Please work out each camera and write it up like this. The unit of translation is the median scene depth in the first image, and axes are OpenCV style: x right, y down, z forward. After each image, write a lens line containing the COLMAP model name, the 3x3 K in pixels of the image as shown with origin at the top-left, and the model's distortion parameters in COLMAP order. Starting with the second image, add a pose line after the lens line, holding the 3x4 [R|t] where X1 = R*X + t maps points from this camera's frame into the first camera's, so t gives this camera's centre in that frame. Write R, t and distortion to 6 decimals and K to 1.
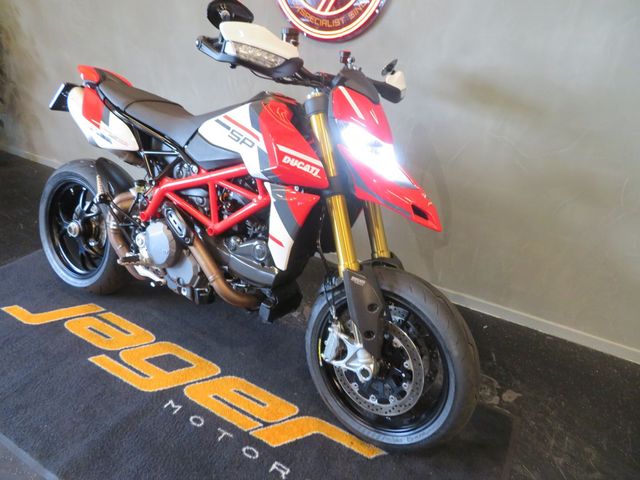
lens RADIAL K [[461.0, 0, 322.1], [0, 461.0, 243.0], [0, 0, 1]] dist [-0.002261, -0.002735]
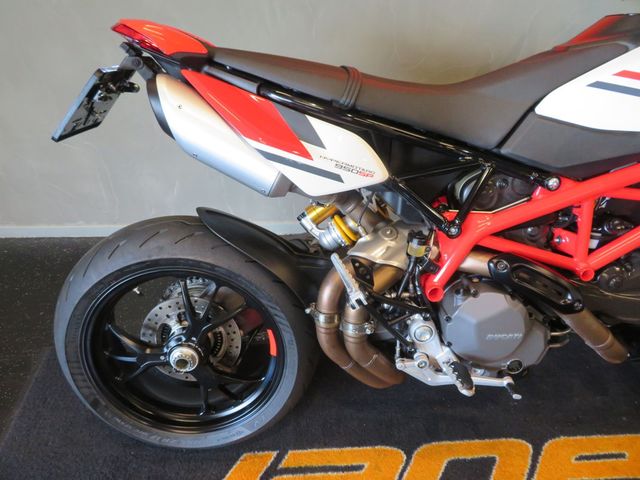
lens RADIAL K [[458.0, 0, 316.3], [0, 458.0, 241.0], [0, 0, 1]] dist [-0.003324, 0.004137]
pose [[0.831163, -0.362992, 0.421196, -0.763811], [0.281017, 0.927874, 0.245112, -0.308077], [-0.479790, -0.085365, 0.873221, 0.650116]]
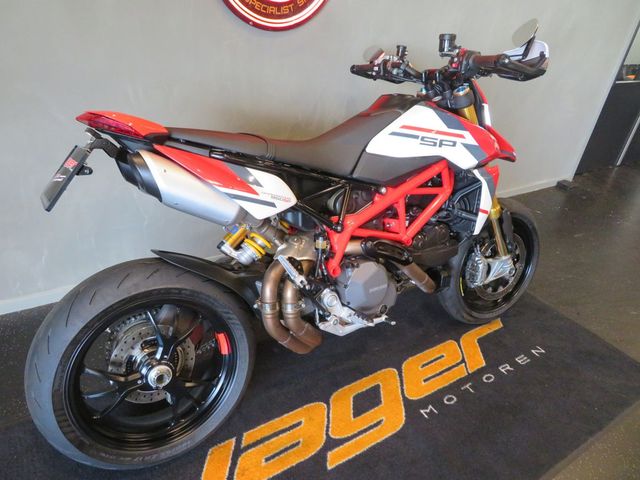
lens RADIAL K [[455.1, 0, 320.0], [0, 455.1, 240.0], [0, 0, 1]] dist [-0.006300, -0.002474]
pose [[0.446574, -0.442552, 0.777637, -1.094944], [0.346389, 0.886854, 0.305787, -0.397586], [-0.824977, 0.132808, 0.549341, 0.609102]]
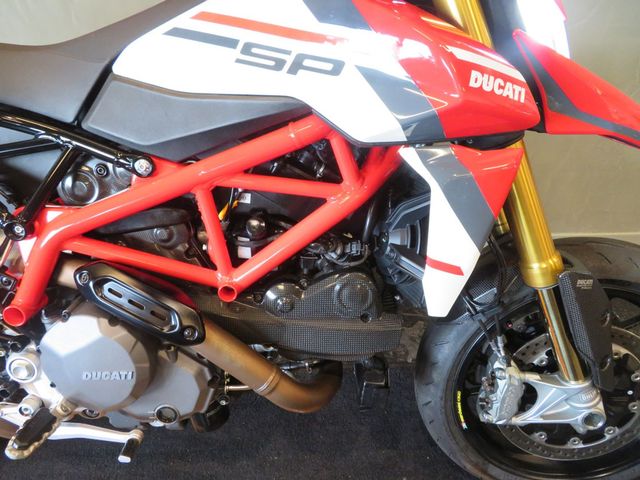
lens RADIAL K [[458.0, 0, 316.3], [0, 458.0, 241.0], [0, 0, 1]] dist [-0.003324, 0.004137]
pose [[0.840220, -0.330370, 0.429984, -0.341594], [0.278623, 0.943319, 0.180330, -0.127653], [-0.465188, -0.031713, 0.884644, 0.565591]]
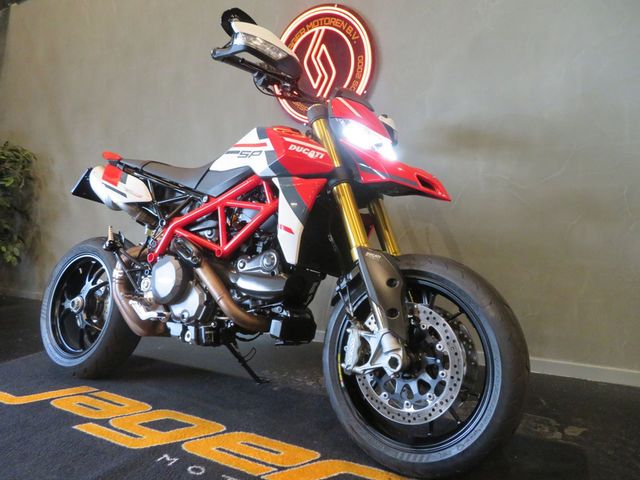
lens RADIAL K [[461.9, 0, 320.0], [0, 461.9, 240.0], [0, 0, 1]] dist [0.000932, -0.000944]
pose [[0.997277, -0.073732, -0.001398, -0.022920], [0.066710, 0.910052, -0.409091, 0.365693], [0.031435, 0.407883, 0.912493, 0.097082]]
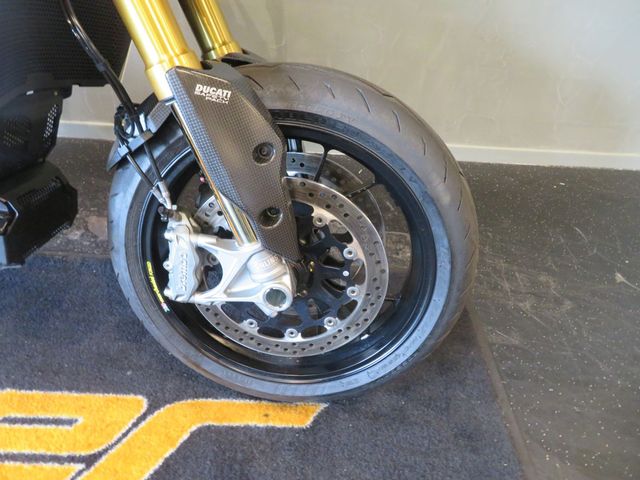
lens RADIAL K [[455.1, 0, 320.0], [0, 455.1, 240.0], [0, 0, 1]] dist [-0.006300, -0.002474]
pose [[0.861597, -0.314165, 0.398688, -0.031012], [0.211762, 0.936303, 0.280168, 0.092535], [-0.461311, -0.156965, 0.873243, 0.507868]]
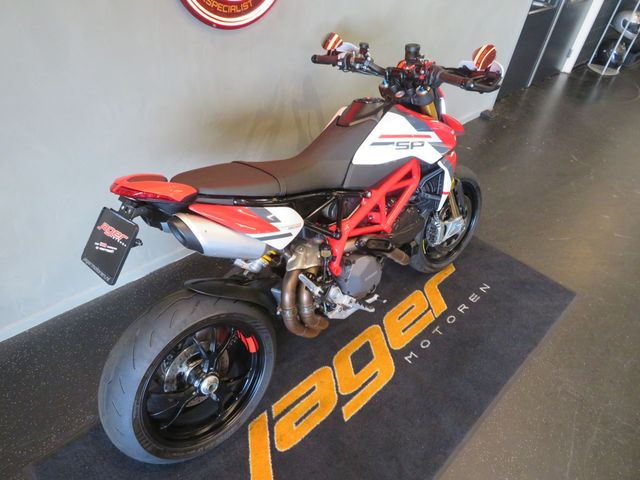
lens RADIAL K [[455.1, 0, 320.0], [0, 455.1, 240.0], [0, 0, 1]] dist [-0.006300, -0.002474]
pose [[0.253985, -0.632869, 0.731415, -1.149525], [0.375140, 0.761473, 0.528610, -0.684400], [-0.891494, 0.140124, 0.430817, 0.655397]]
